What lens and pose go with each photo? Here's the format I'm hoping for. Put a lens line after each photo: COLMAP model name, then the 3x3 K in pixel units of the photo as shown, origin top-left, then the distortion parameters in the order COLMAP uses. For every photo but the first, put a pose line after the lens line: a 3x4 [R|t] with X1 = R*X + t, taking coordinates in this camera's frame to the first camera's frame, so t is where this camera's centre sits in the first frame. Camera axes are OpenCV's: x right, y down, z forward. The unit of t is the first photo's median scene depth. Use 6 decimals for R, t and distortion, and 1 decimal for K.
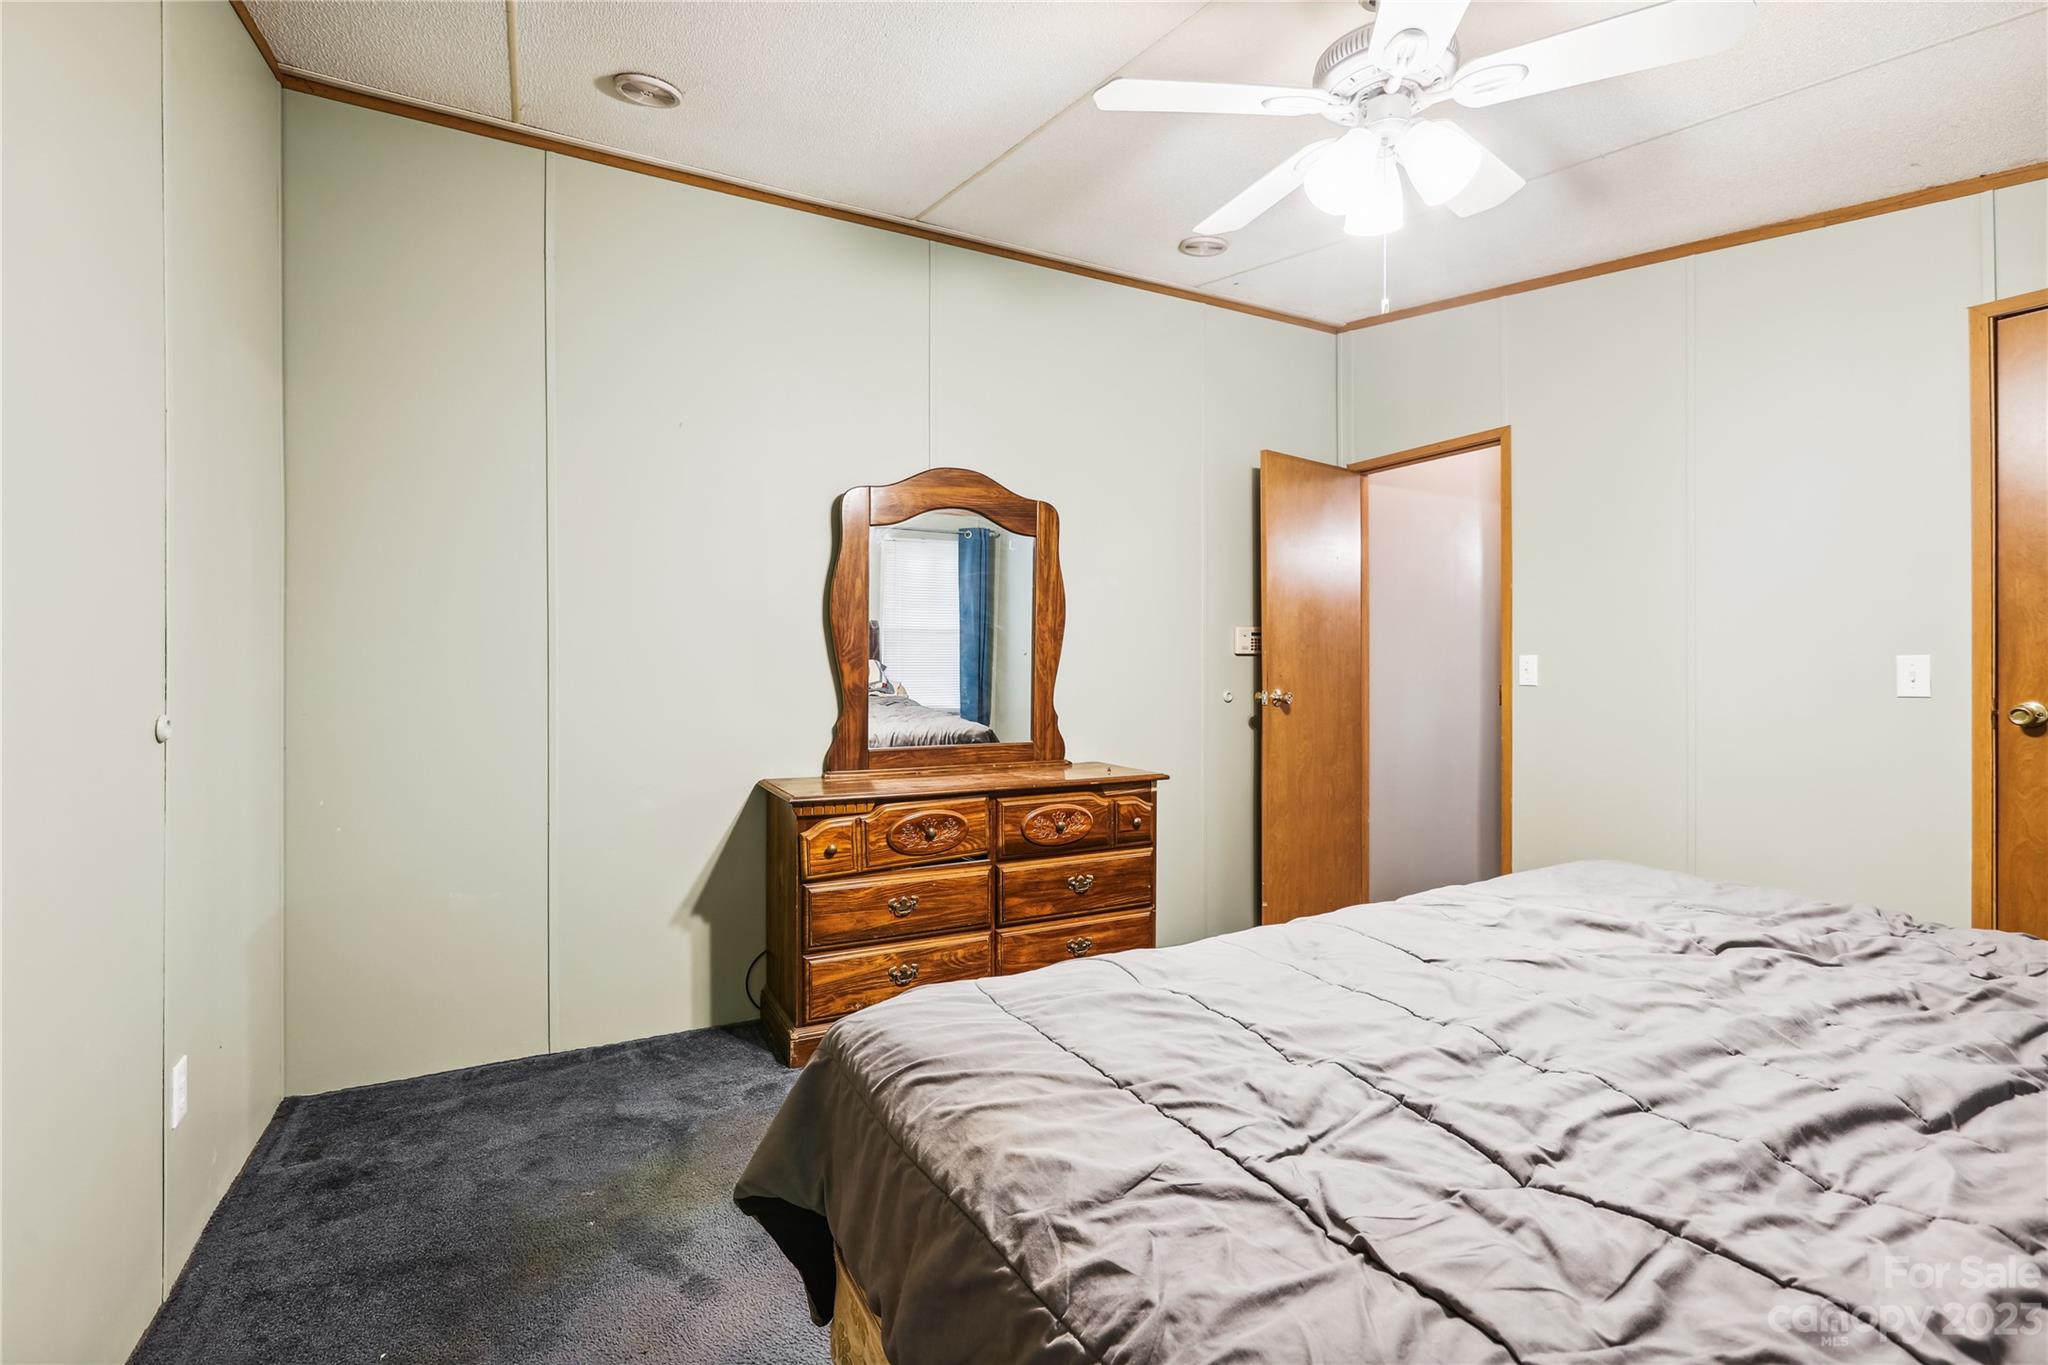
lens RADIAL K [[962.0, 0, 1024.0], [0, 962.0, 682.5], [0, 0, 1]] dist [-0.000089, 0.000428]
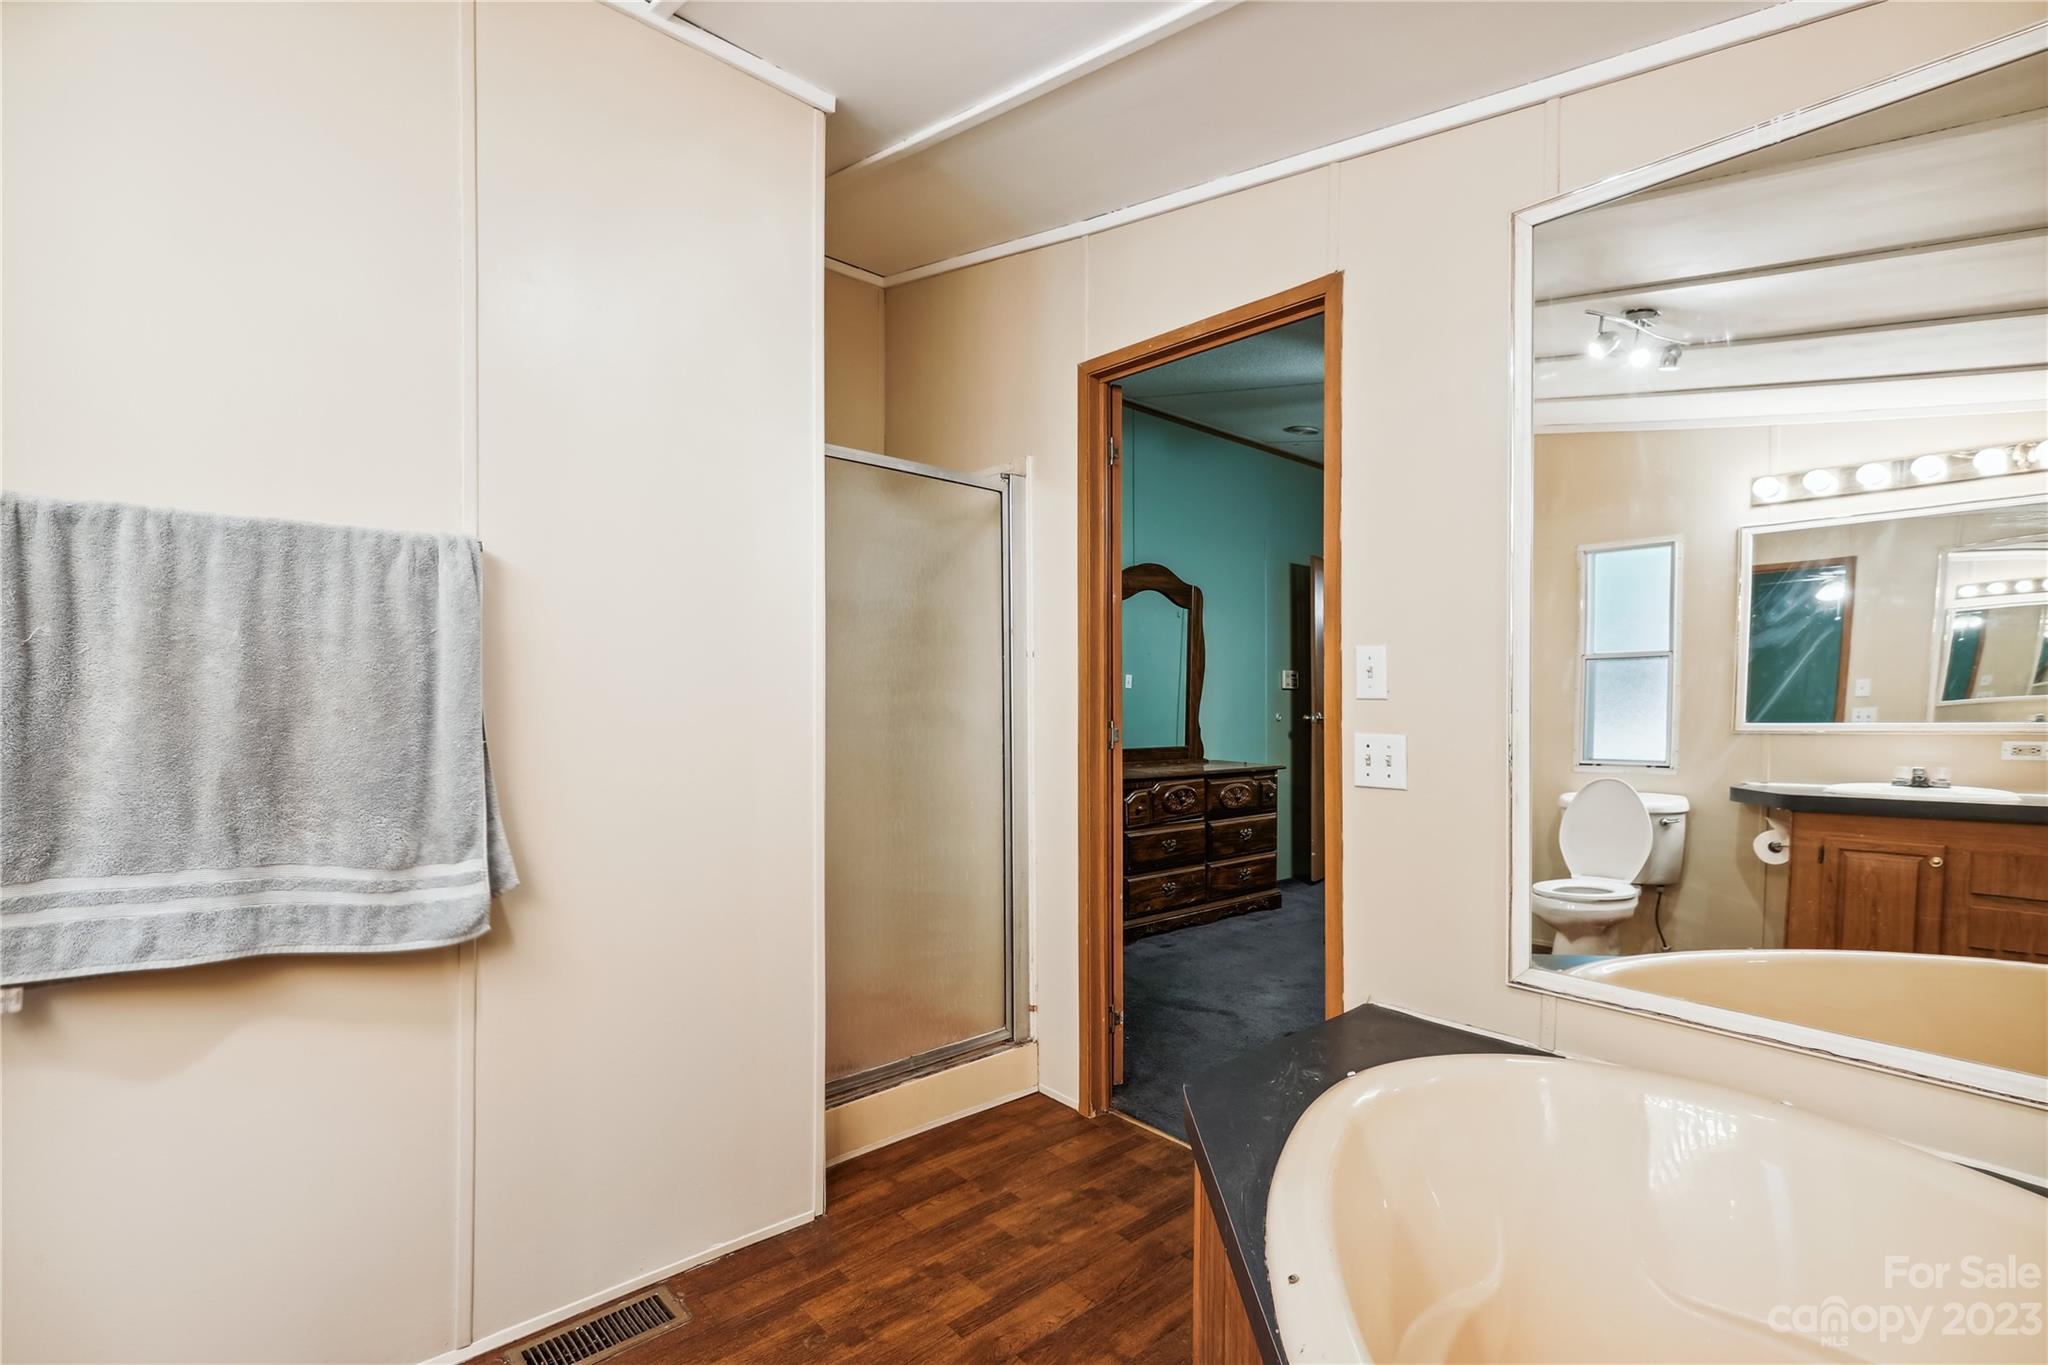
lens RADIAL K [[944.8, 0, 1025.4], [0, 944.8, 713.5], [0, 0, 1]] dist [-0.000022, 0.000279]
pose [[0.970506, 0.004700, 0.241031, -0.663175], [-0.004184, 0.999988, -0.002651, 0.017474], [-0.241040, 0.001564, 0.970514, -0.411051]]
